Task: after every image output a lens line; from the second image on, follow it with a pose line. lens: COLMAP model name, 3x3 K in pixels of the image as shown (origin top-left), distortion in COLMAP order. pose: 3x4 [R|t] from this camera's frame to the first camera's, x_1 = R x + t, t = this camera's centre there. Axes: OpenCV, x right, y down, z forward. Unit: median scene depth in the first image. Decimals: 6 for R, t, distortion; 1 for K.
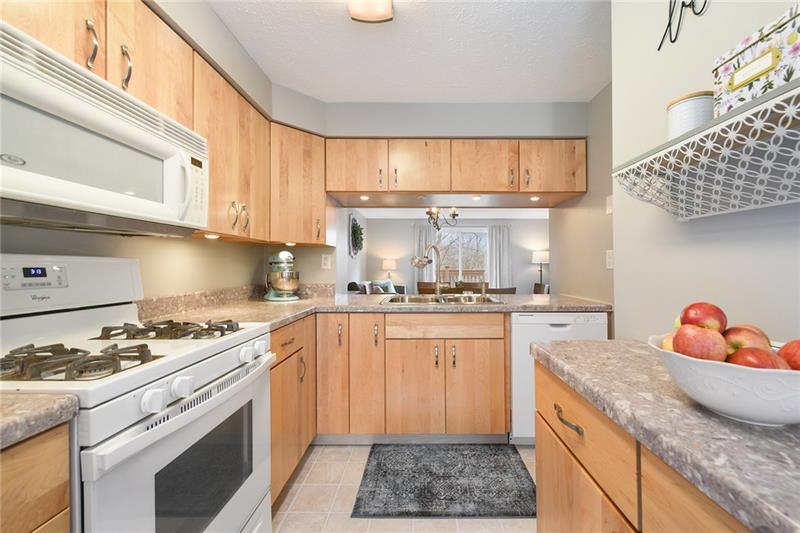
lens RADIAL K [[327.2, 0, 402.9], [0, 327.2, 259.1], [0, 0, 1]] dist [0.002728, -0.000081]
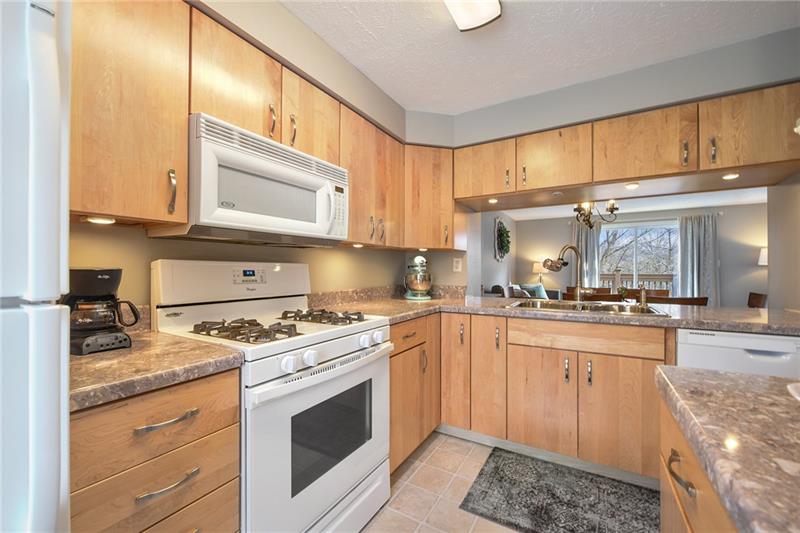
lens RADIAL K [[316.9, 0, 409.3], [0, 316.9, 263.8], [0, 0, 1]] dist [-0.000377, -0.000226]
pose [[0.867426, -0.010462, -0.497457, 0.173028], [0.012162, 0.999926, 0.000177, 0.002147], [0.497418, -0.006204, 0.867489, 0.034521]]
